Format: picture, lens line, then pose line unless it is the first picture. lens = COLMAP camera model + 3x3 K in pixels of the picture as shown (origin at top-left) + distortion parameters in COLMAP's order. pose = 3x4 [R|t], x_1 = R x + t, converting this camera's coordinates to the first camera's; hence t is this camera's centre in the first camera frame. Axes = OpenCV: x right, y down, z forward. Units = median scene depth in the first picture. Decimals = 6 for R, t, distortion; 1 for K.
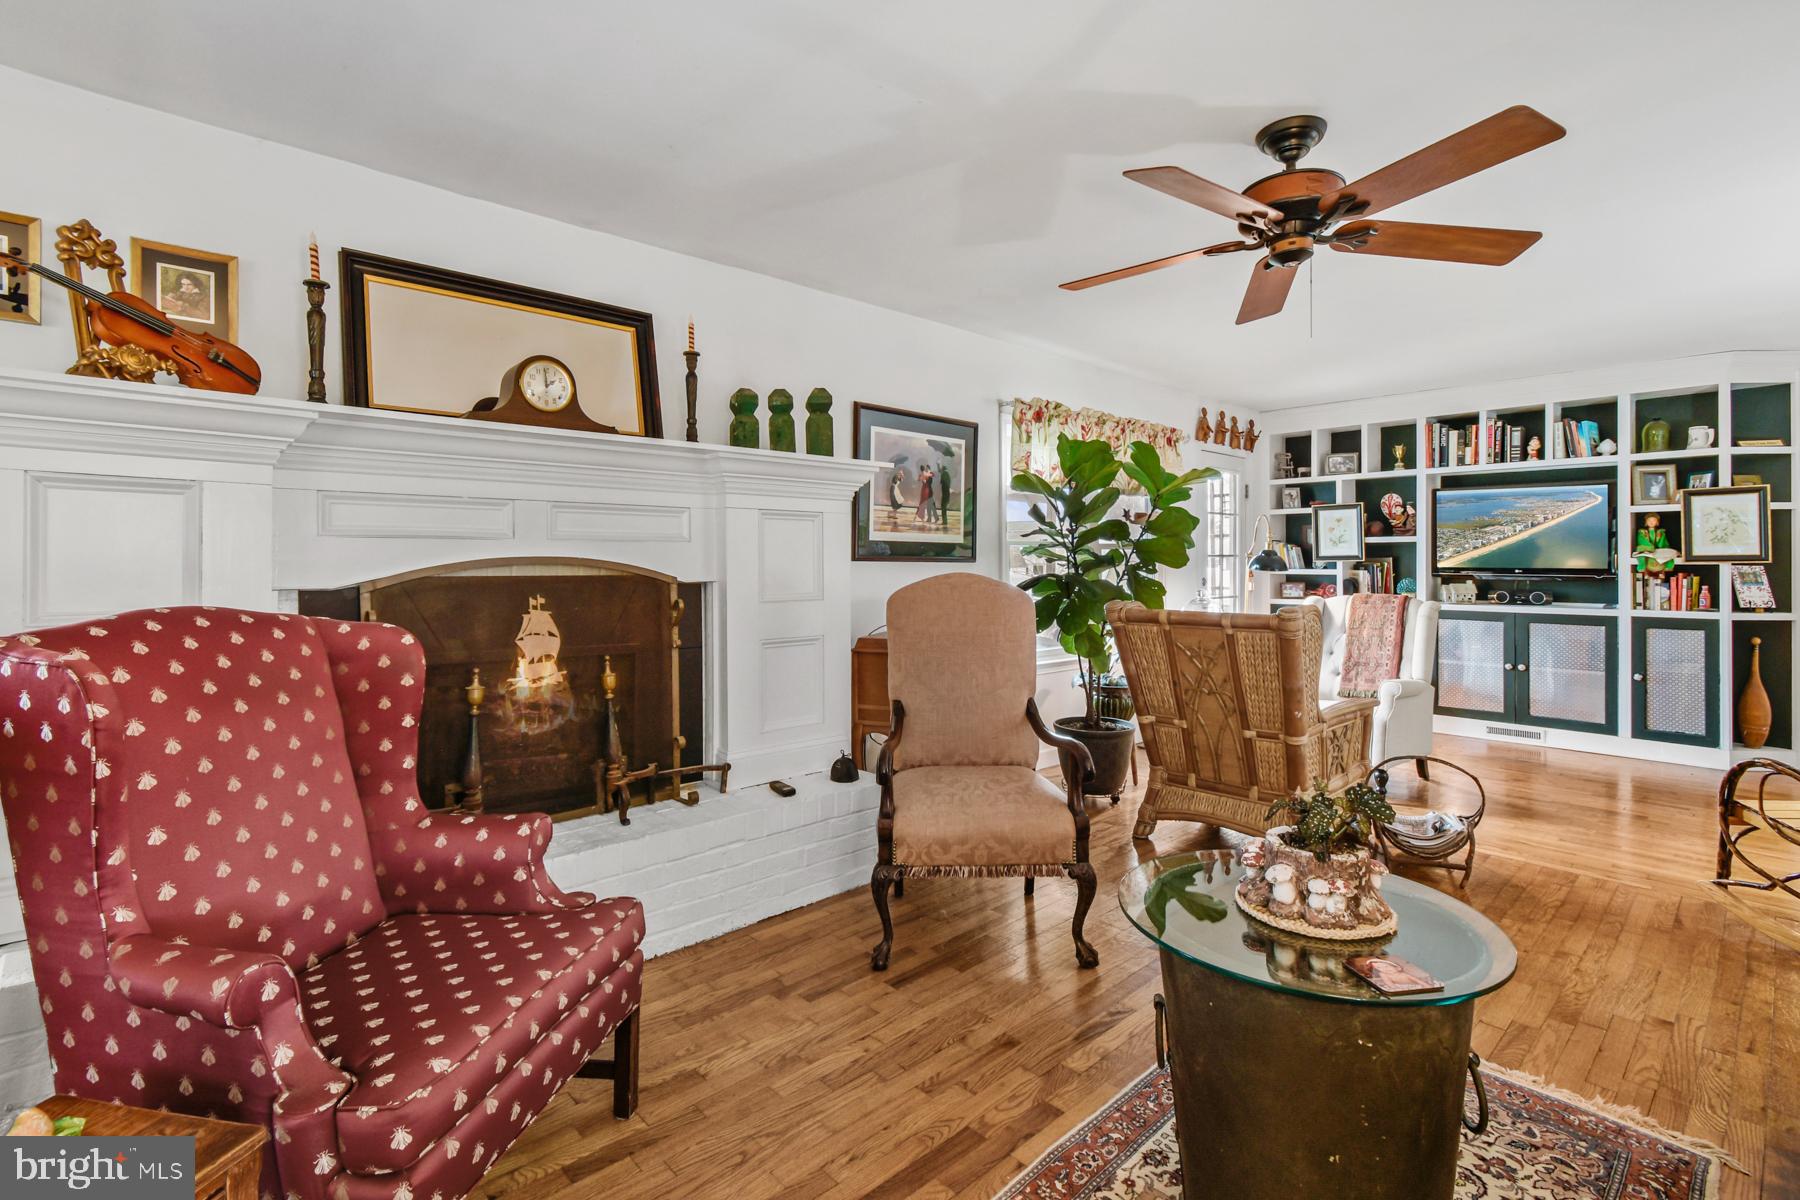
lens RADIAL K [[837.9, 0, 894.2], [0, 837.9, 570.2], [0, 0, 1]] dist [0.000141, -0.000759]
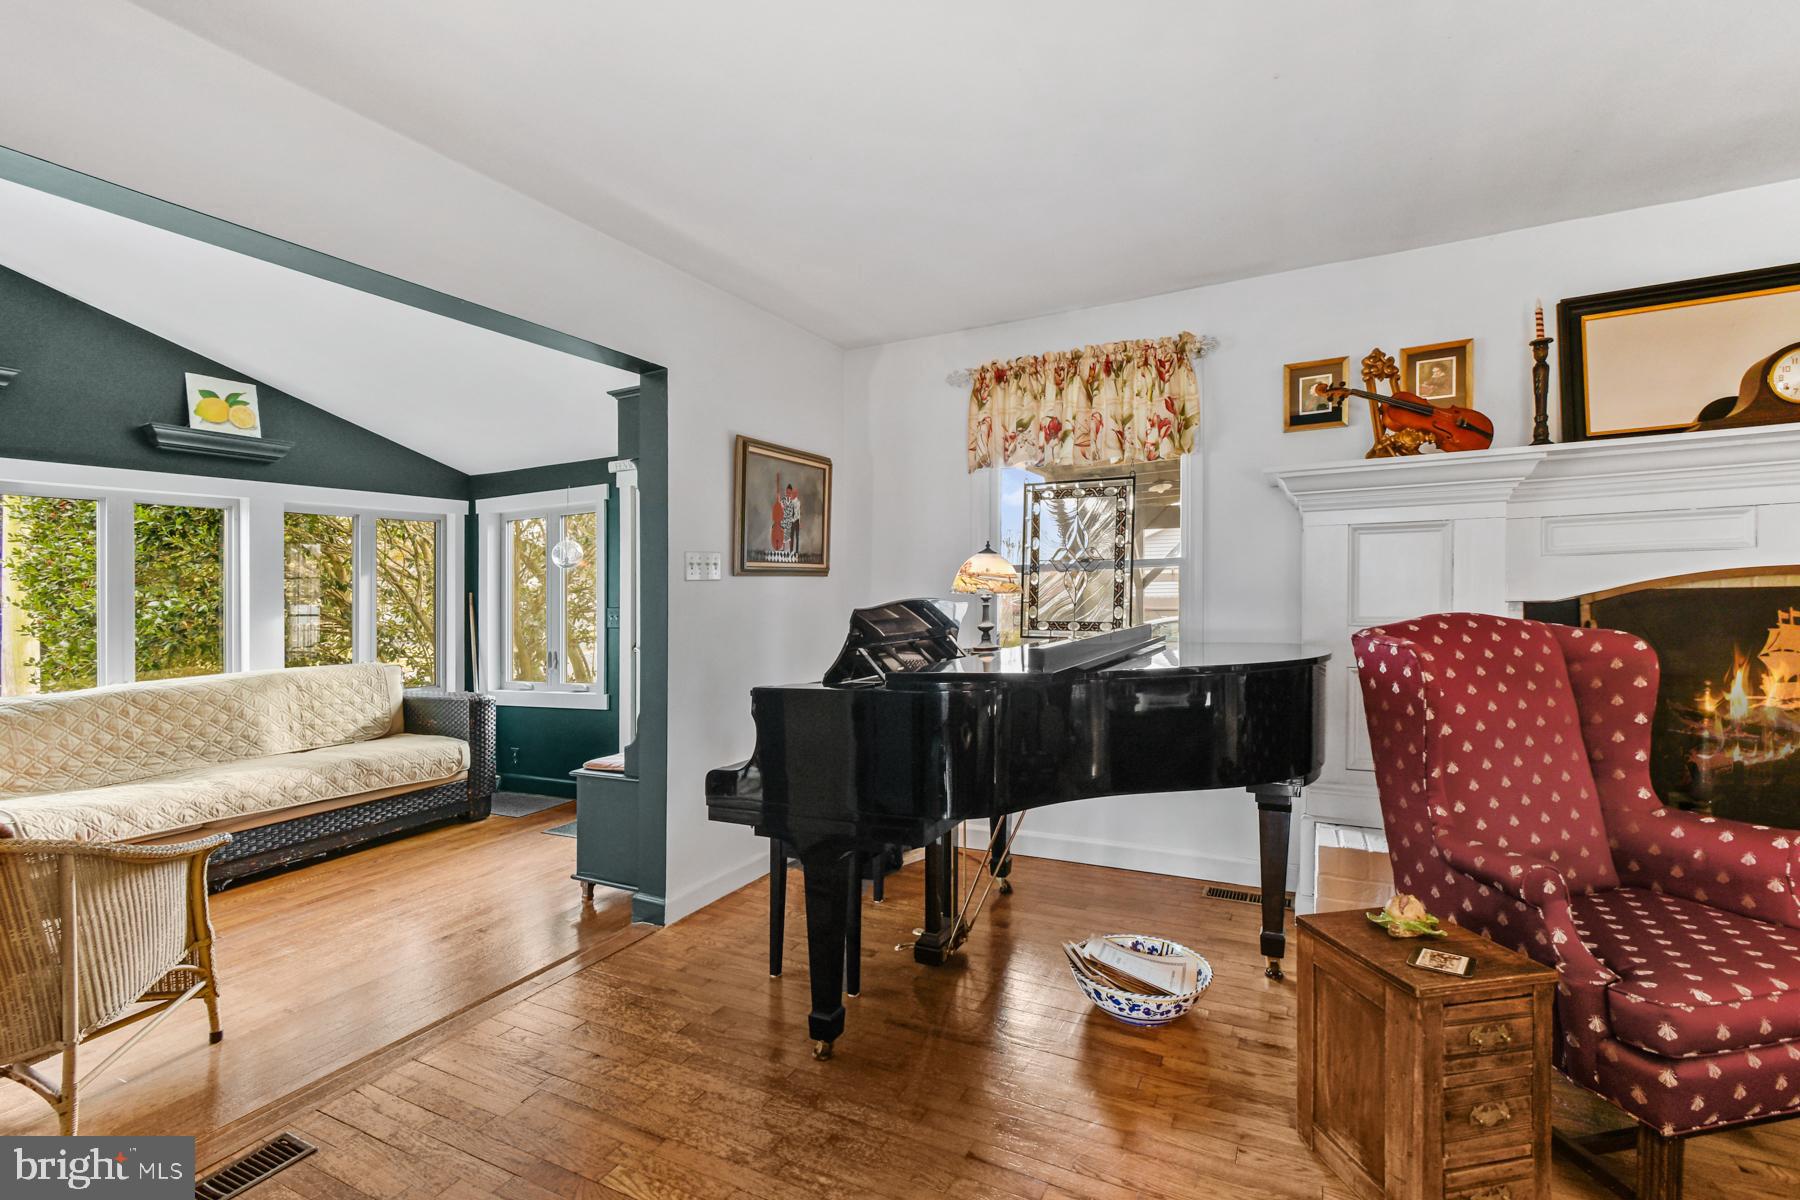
lens RADIAL K [[809.0, 0, 913.0], [0, 809.0, 617.4], [0, 0, 1]] dist [-0.002678, -0.000956]
pose [[0.350987, 0.016629, -0.936233, 0.033589], [0.019638, 0.999492, 0.025114, -0.000194], [0.936174, -0.027201, 0.350482, -0.113999]]
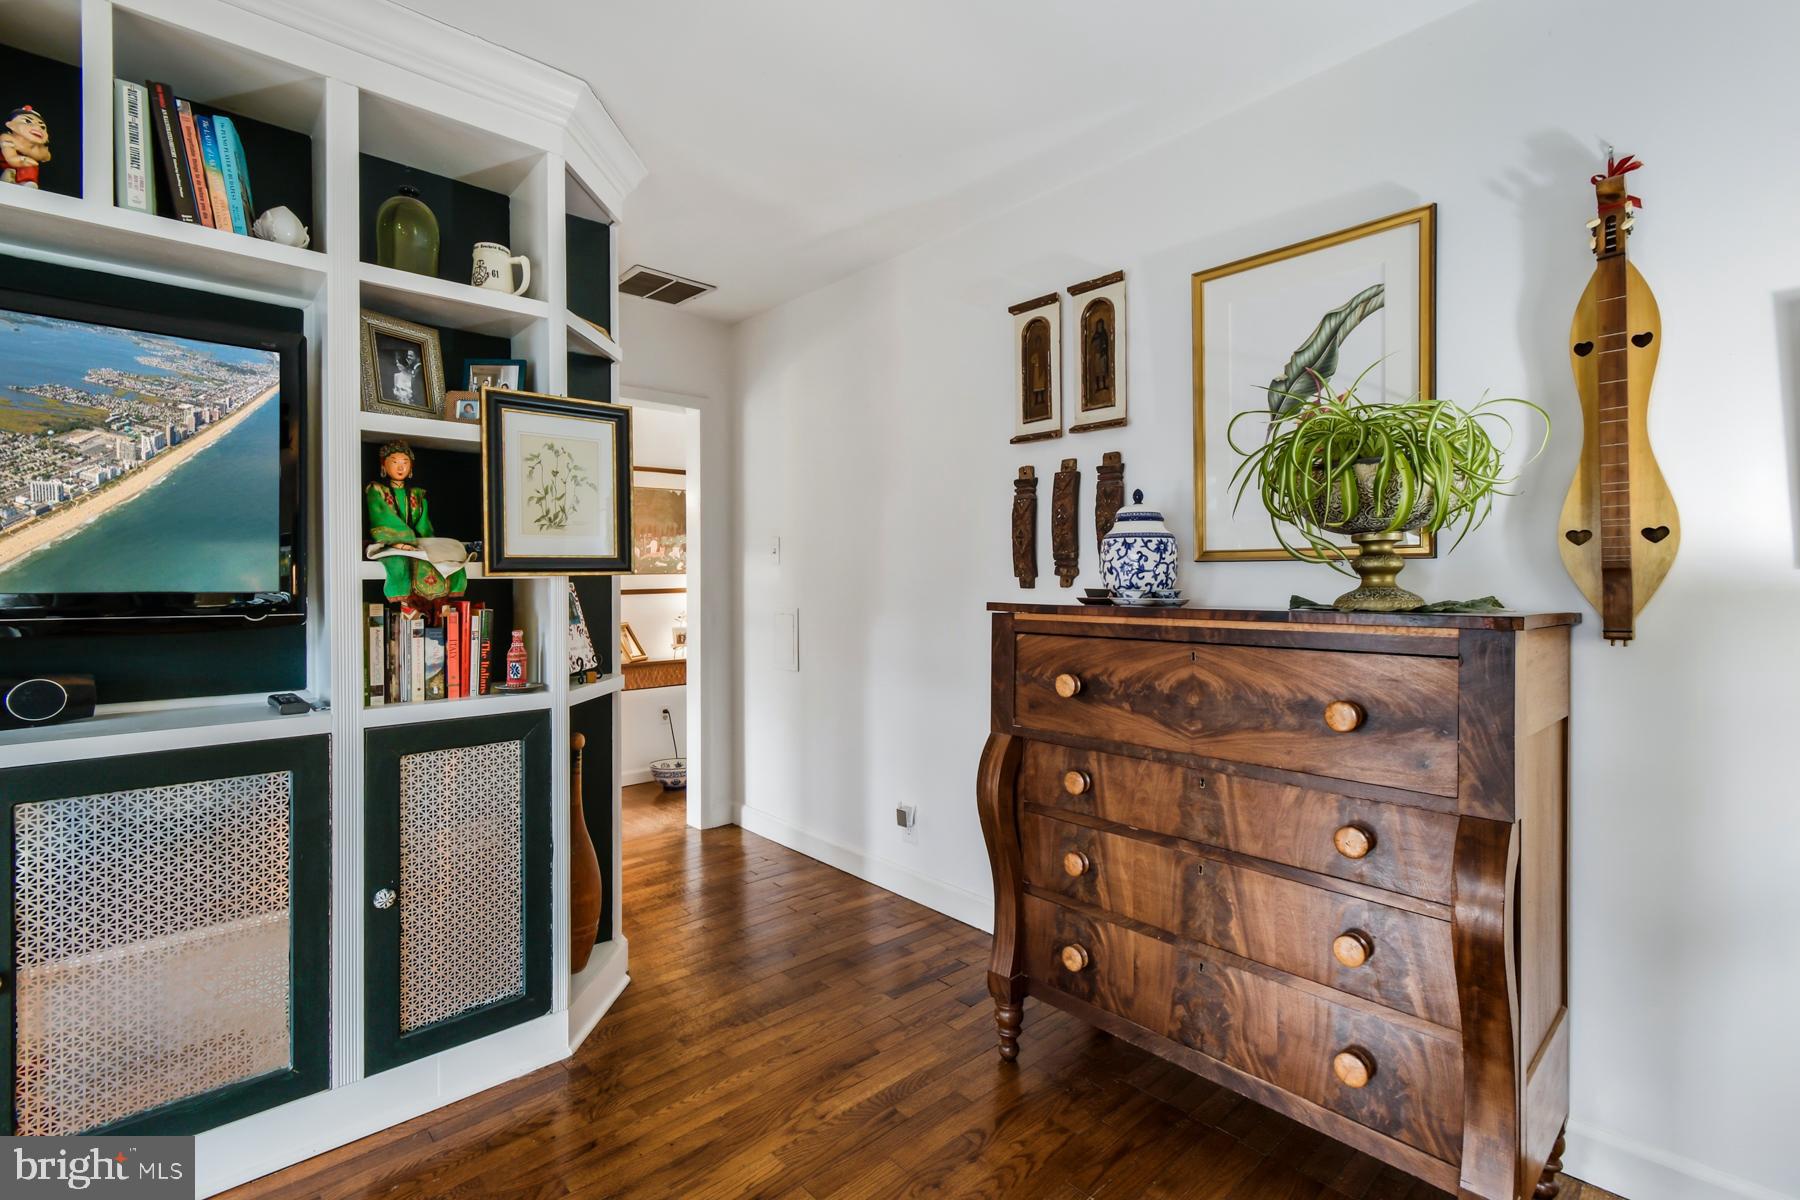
lens RADIAL K [[784.1, 0, 869.0], [0, 784.1, 578.7], [0, 0, 1]] dist [-0.000086, -0.000095]
pose [[0.031093, -0.004518, 0.999506, 0.611844], [0.005145, 0.999977, 0.004360, -0.008412], [-0.999503, 0.005007, 0.031115, 0.850656]]
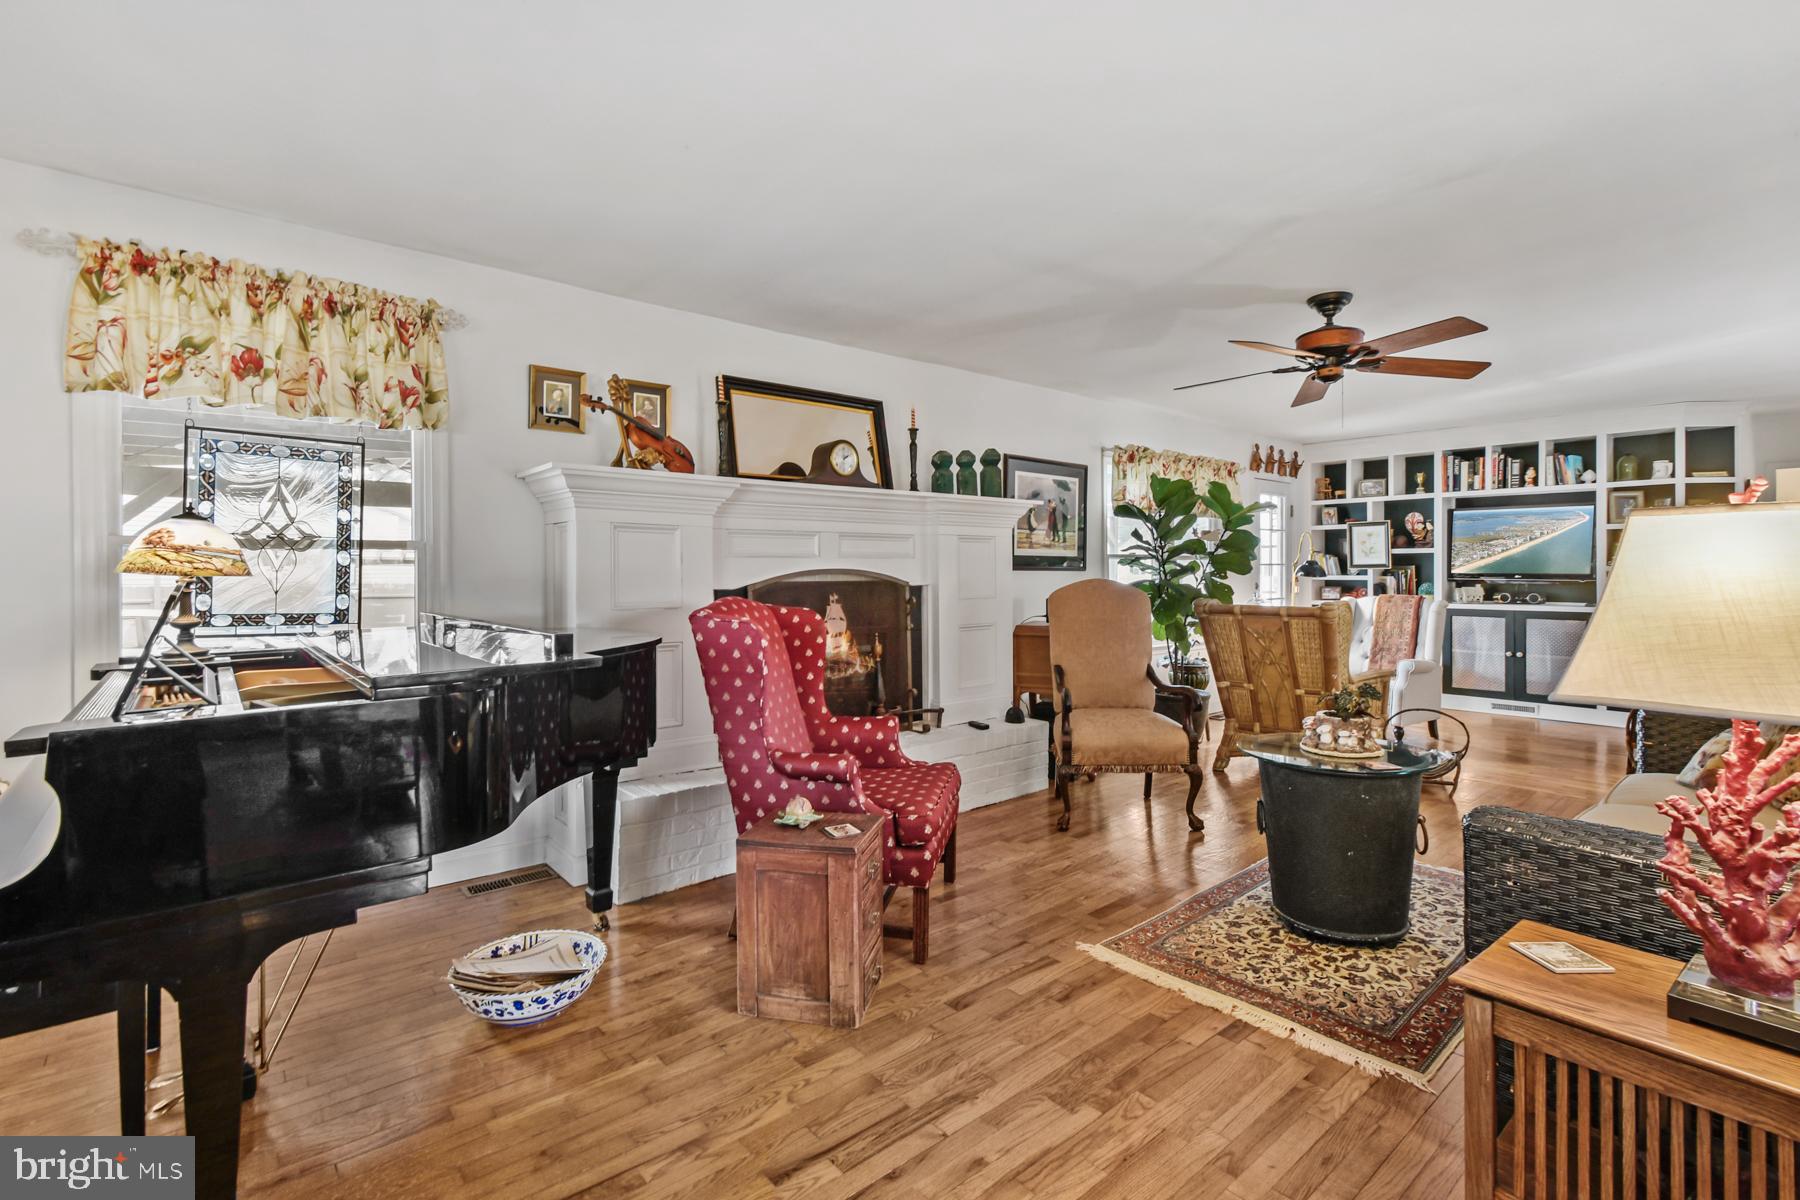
lens RADIAL K [[828.7, 0, 902.1], [0, 828.7, 582.2], [0, 0, 1]] dist [0.001791, -0.000065]
pose [[0.999445, -0.002556, -0.033226, -0.139946], [0.002735, 0.999982, 0.005348, 0.000441], [0.033212, -0.005435, 0.999434, -0.294489]]
